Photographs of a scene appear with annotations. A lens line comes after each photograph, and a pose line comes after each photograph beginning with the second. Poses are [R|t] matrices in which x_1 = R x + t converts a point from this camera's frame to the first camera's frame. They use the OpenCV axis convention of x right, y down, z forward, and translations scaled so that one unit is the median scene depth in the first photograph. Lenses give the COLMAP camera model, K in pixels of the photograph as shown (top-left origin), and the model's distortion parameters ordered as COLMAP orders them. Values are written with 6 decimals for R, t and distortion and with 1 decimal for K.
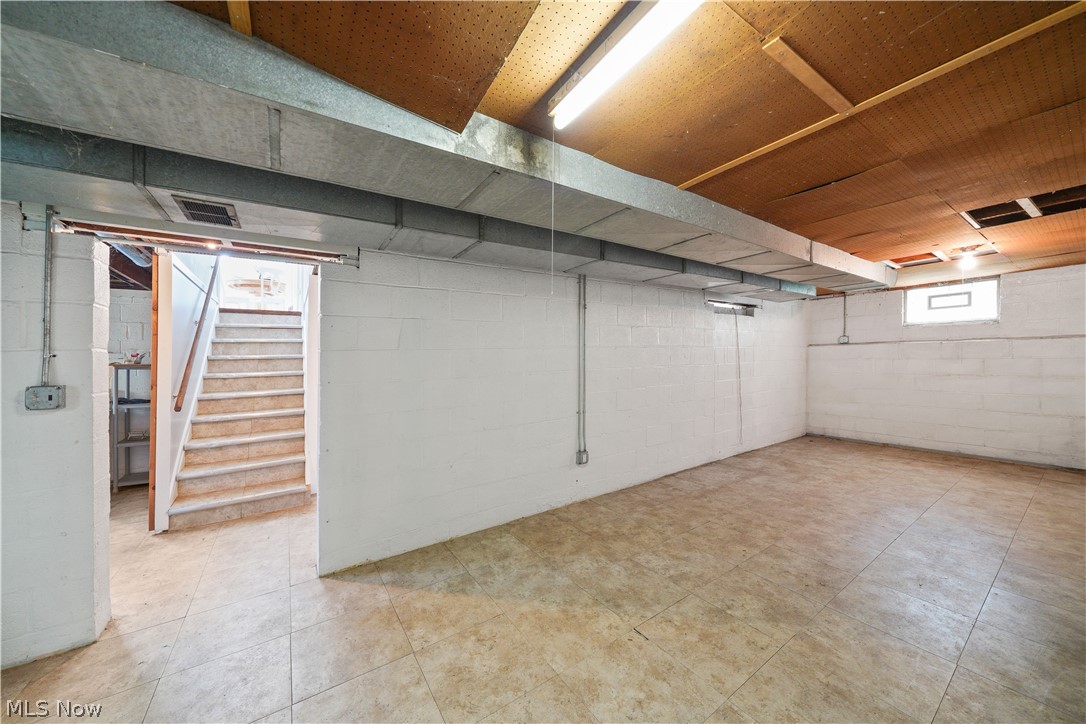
lens RADIAL K [[381.3, 0, 536.9], [0, 381.3, 350.5], [0, 0, 1]] dist [-0.001323, 0.000118]
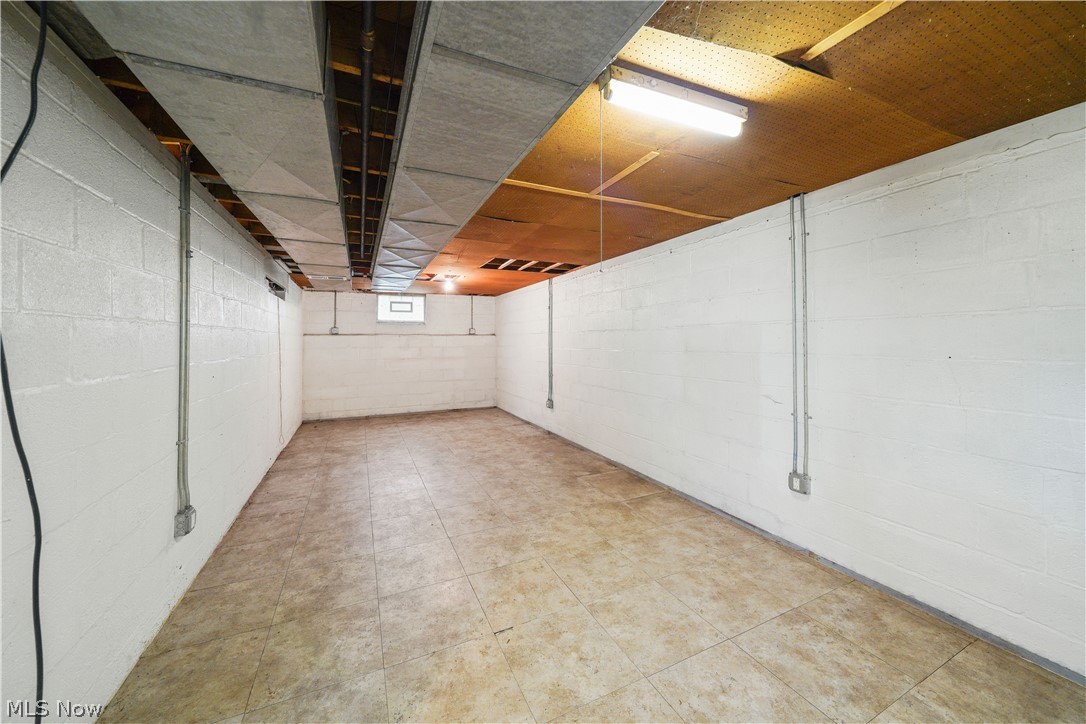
lens RADIAL K [[381.3, 0, 536.9], [0, 381.3, 350.5], [0, 0, 1]] dist [-0.001323, 0.000118]
pose [[0.161398, -0.004661, 0.986878, -0.376404], [-0.020808, 0.999750, 0.008125, 0.015257], [-0.986670, -0.021847, 0.161260, 0.441801]]
